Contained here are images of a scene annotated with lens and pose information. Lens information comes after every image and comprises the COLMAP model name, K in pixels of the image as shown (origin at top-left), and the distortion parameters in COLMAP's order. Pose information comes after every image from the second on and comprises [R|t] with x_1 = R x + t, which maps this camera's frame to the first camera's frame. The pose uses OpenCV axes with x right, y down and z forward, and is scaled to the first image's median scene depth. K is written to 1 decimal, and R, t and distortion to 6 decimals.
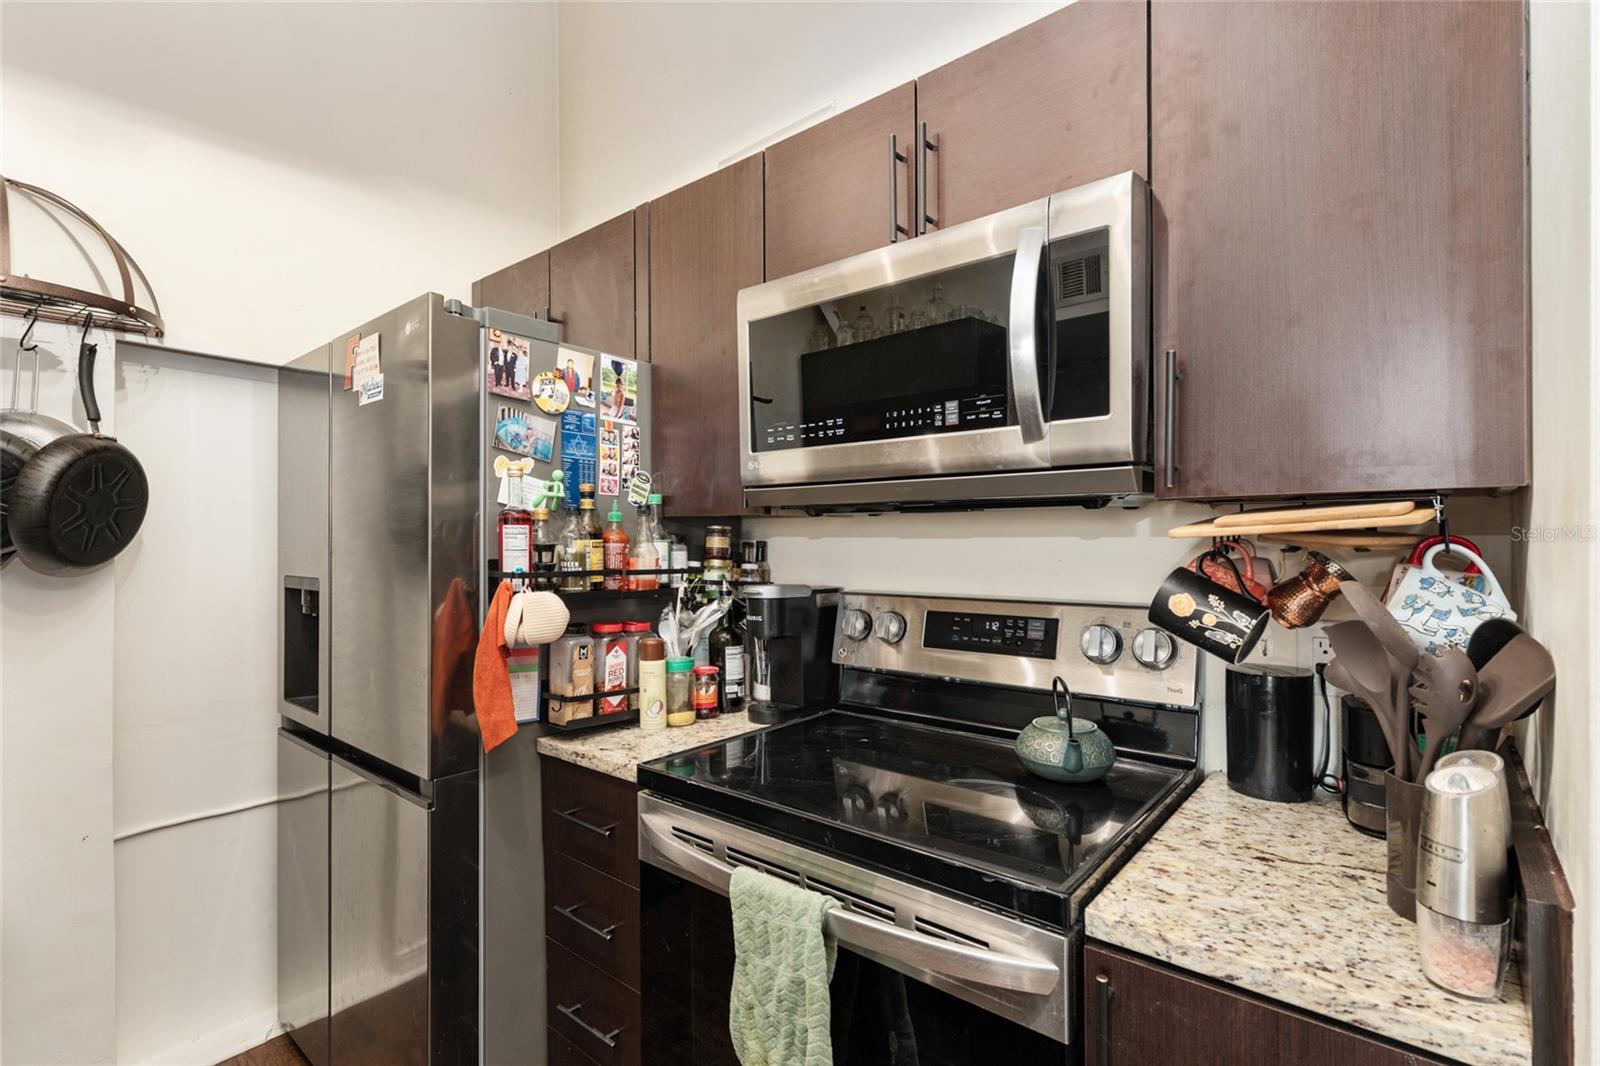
lens RADIAL K [[743.7, 0, 795.7], [0, 743.7, 544.8], [0, 0, 1]] dist [-0.000746, -0.000337]
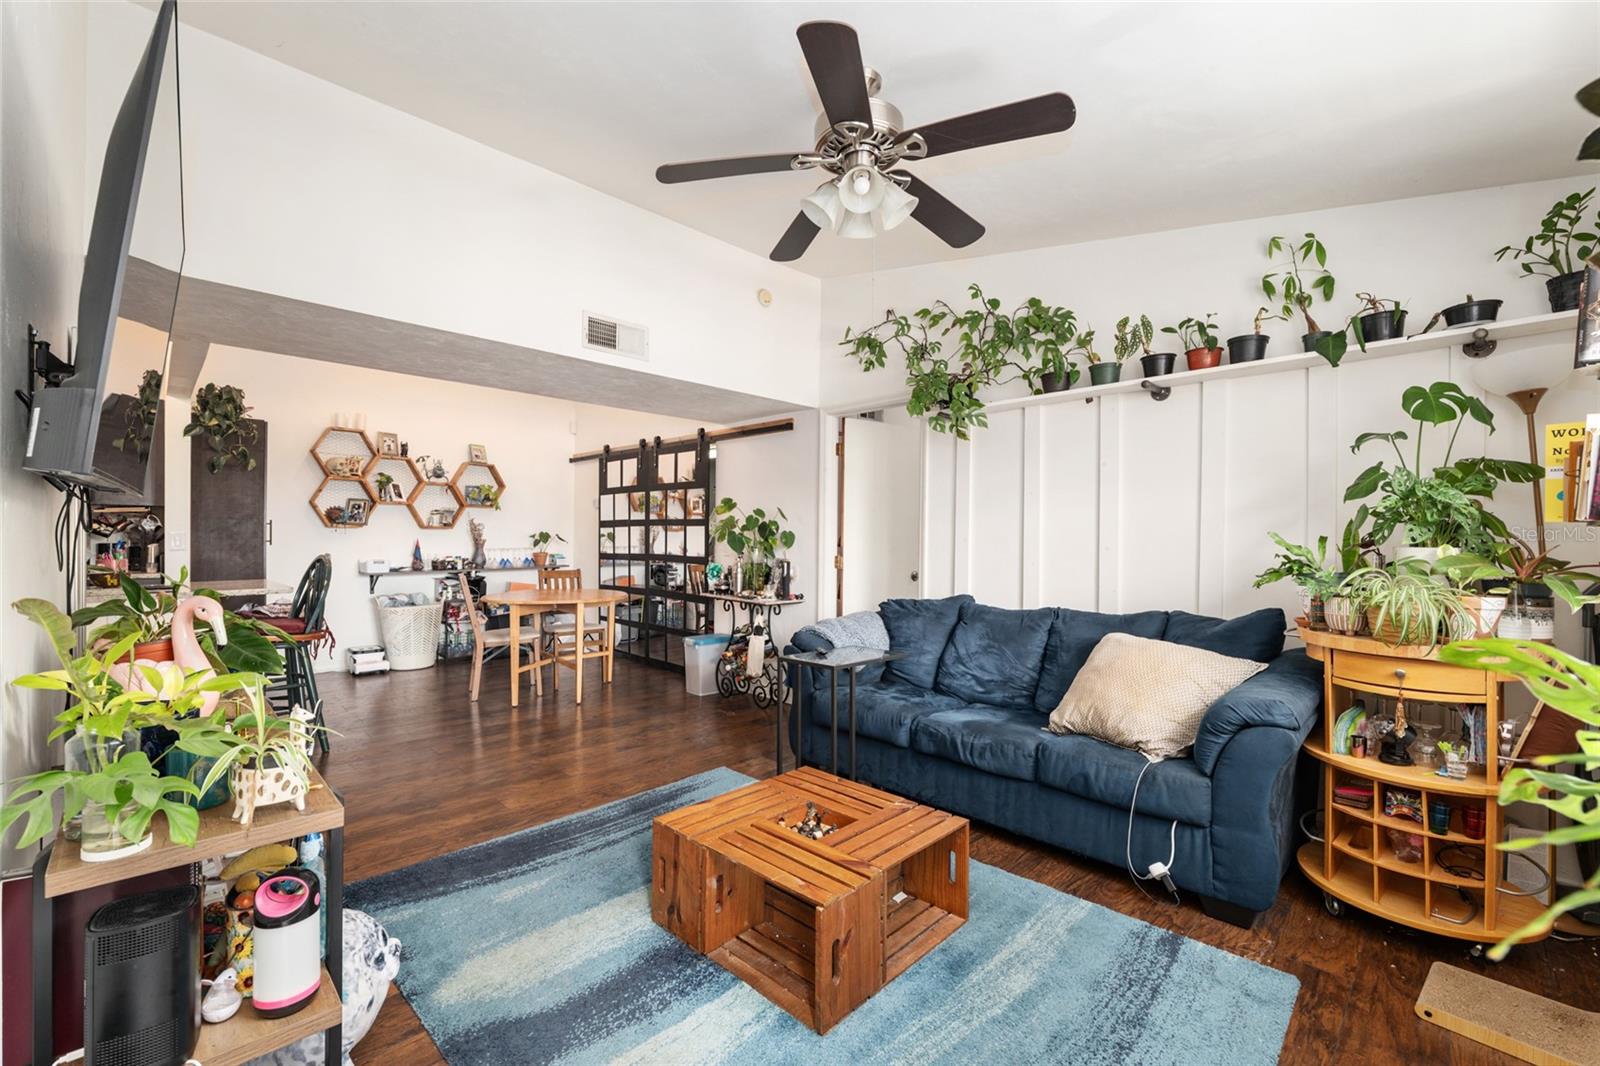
lens RADIAL K [[667.2, 0, 795.8], [0, 667.2, 535.9], [0, 0, 1]] dist [-0.010060, 0.000487]
pose [[0.092341, 0.003596, 0.995721, -2.199930], [-0.001921, 0.999992, -0.003434, 0.099015], [-0.995726, -0.001595, 0.092347, -2.599289]]
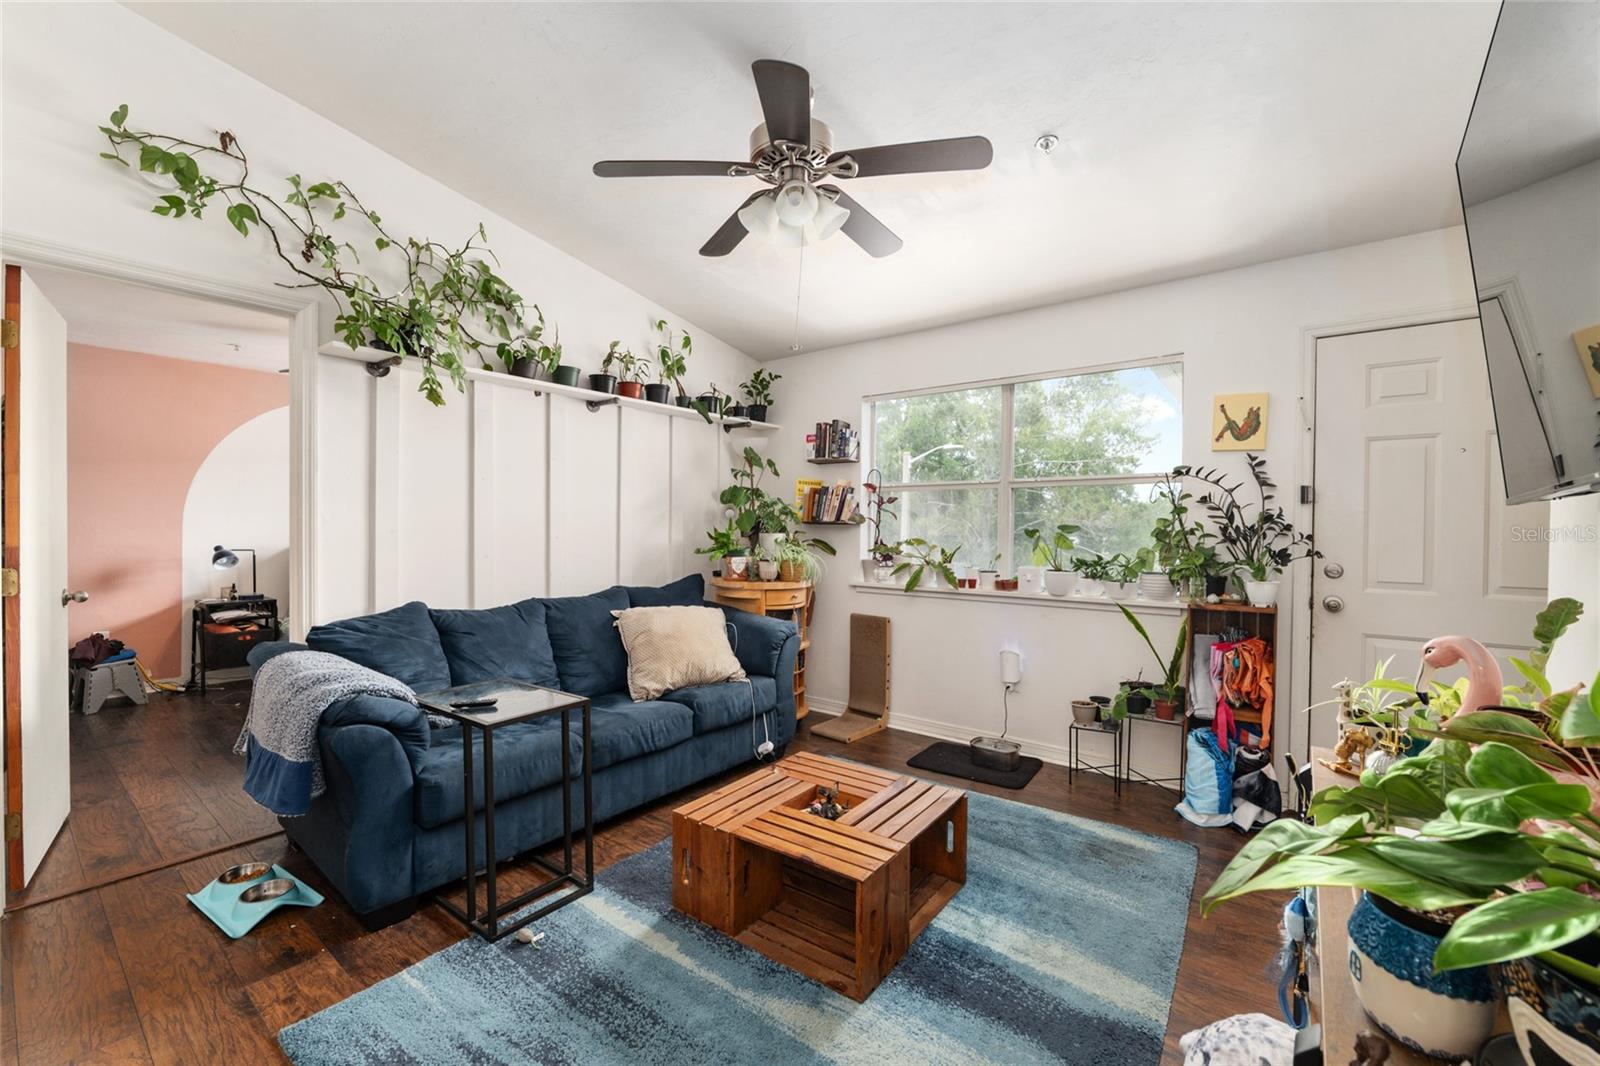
lens RADIAL K [[650.8, 0, 794.5], [0, 650.8, 535.7], [0, 0, 1]] dist [-0.012346, 0.000272]
pose [[-0.999374, -0.006458, -0.034772, -0.792677], [-0.007100, 0.999806, 0.018368, 0.077647], [0.034646, 0.018604, -0.999226, -1.191738]]
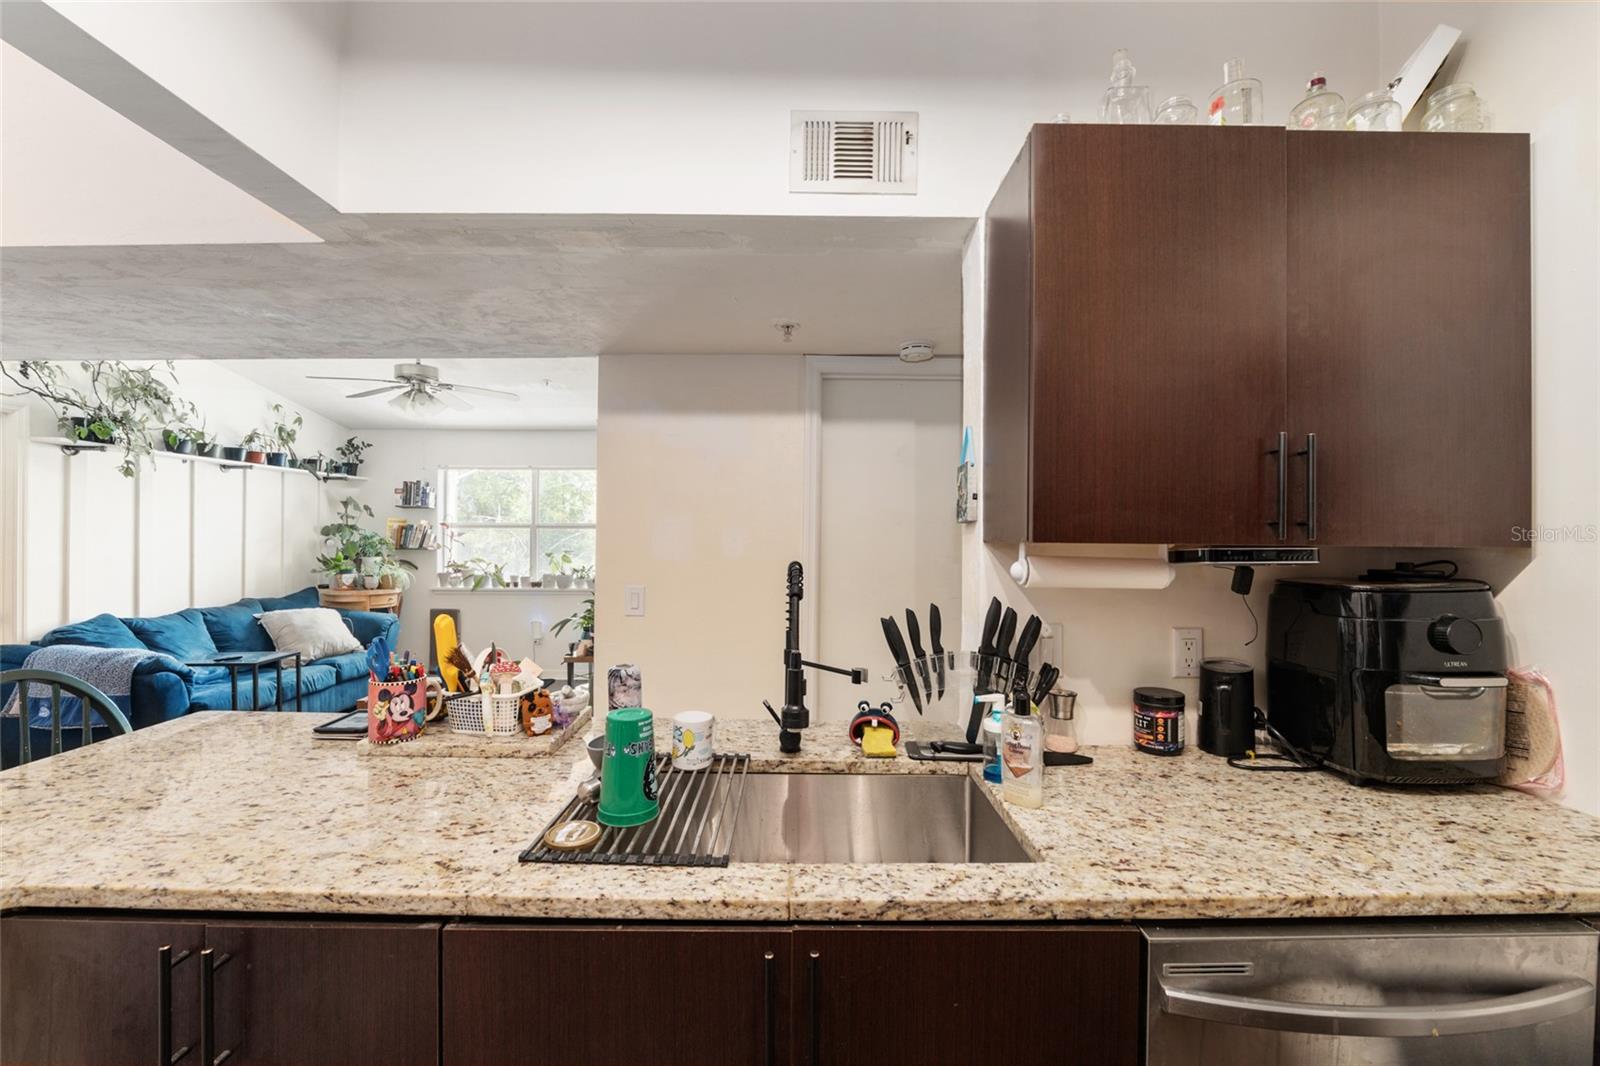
lens RADIAL K [[650.8, 0, 794.5], [0, 650.8, 535.7], [0, 0, 1]] dist [-0.012346, 0.000272]
pose [[-0.765116, -0.004906, -0.643874, -0.265079], [-0.008212, 0.999964, 0.002139, -0.033523], [0.643840, 0.006924, -0.765128, 0.646139]]
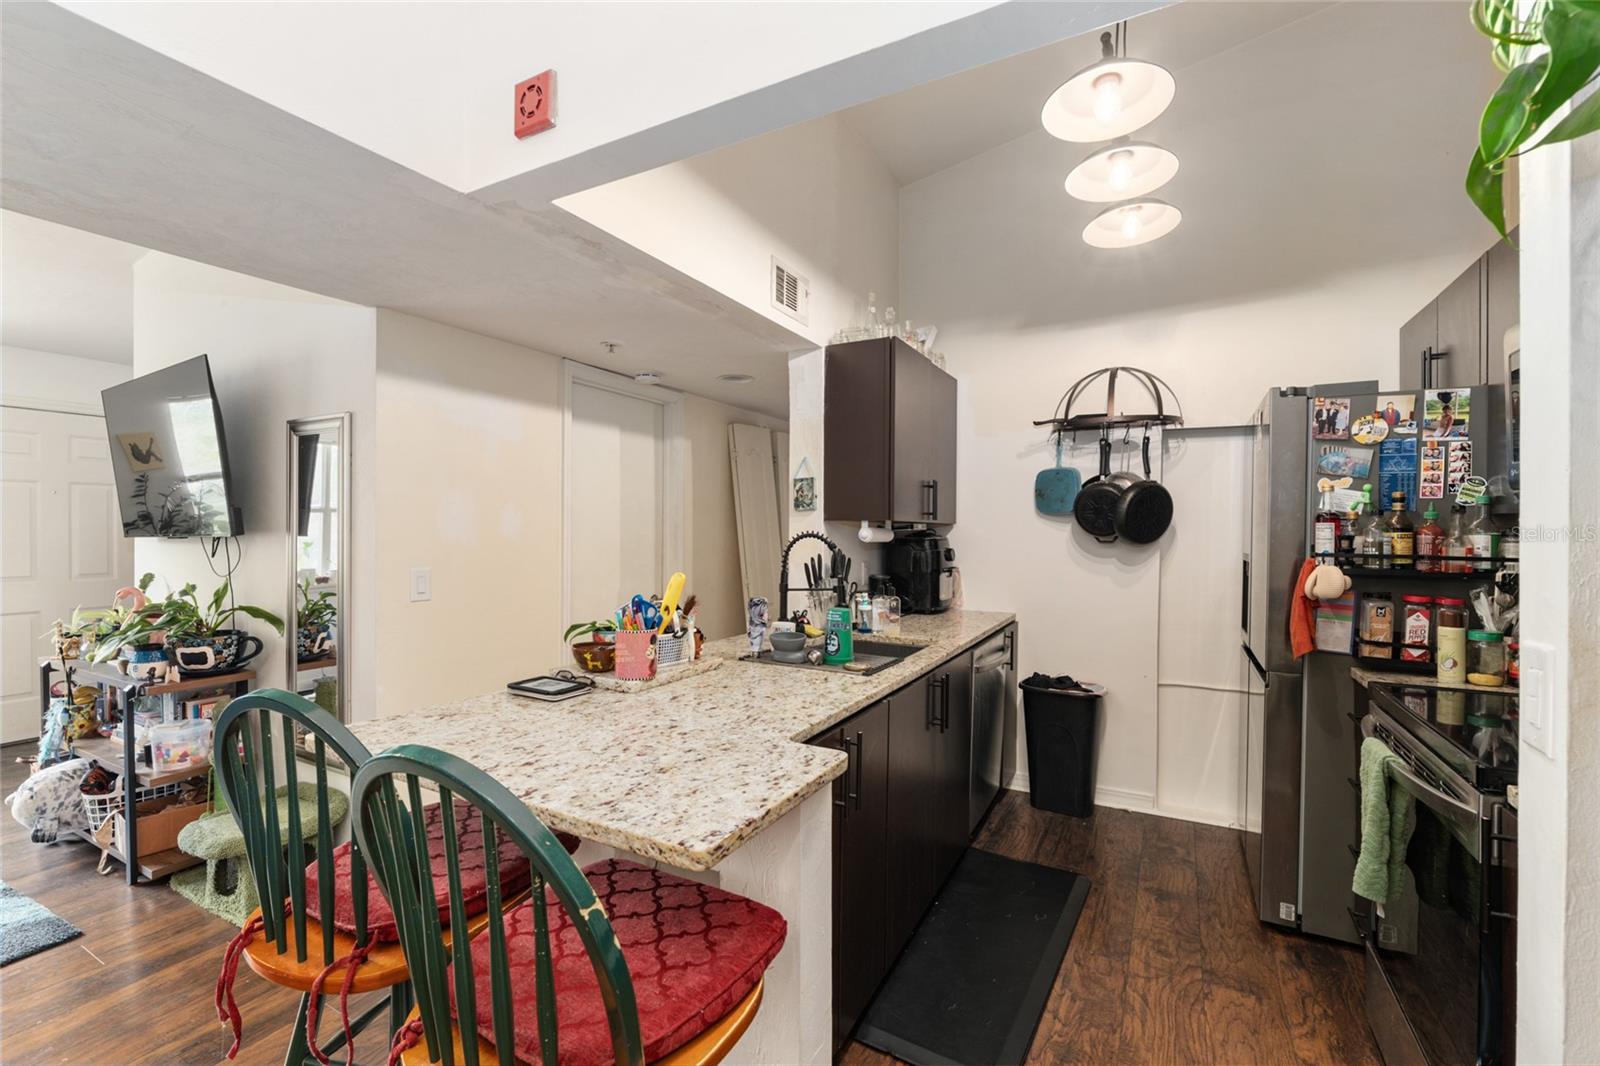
lens RADIAL K [[679.9, 0, 795.5], [0, 679.9, 535.6], [0, 0, 1]] dist [-0.006341, 0.000021]
pose [[0.195534, 0.011593, -0.980628, 0.737693], [-0.010875, 0.999894, 0.009652, -0.001190], [0.980637, 0.008777, 0.195639, -0.339773]]
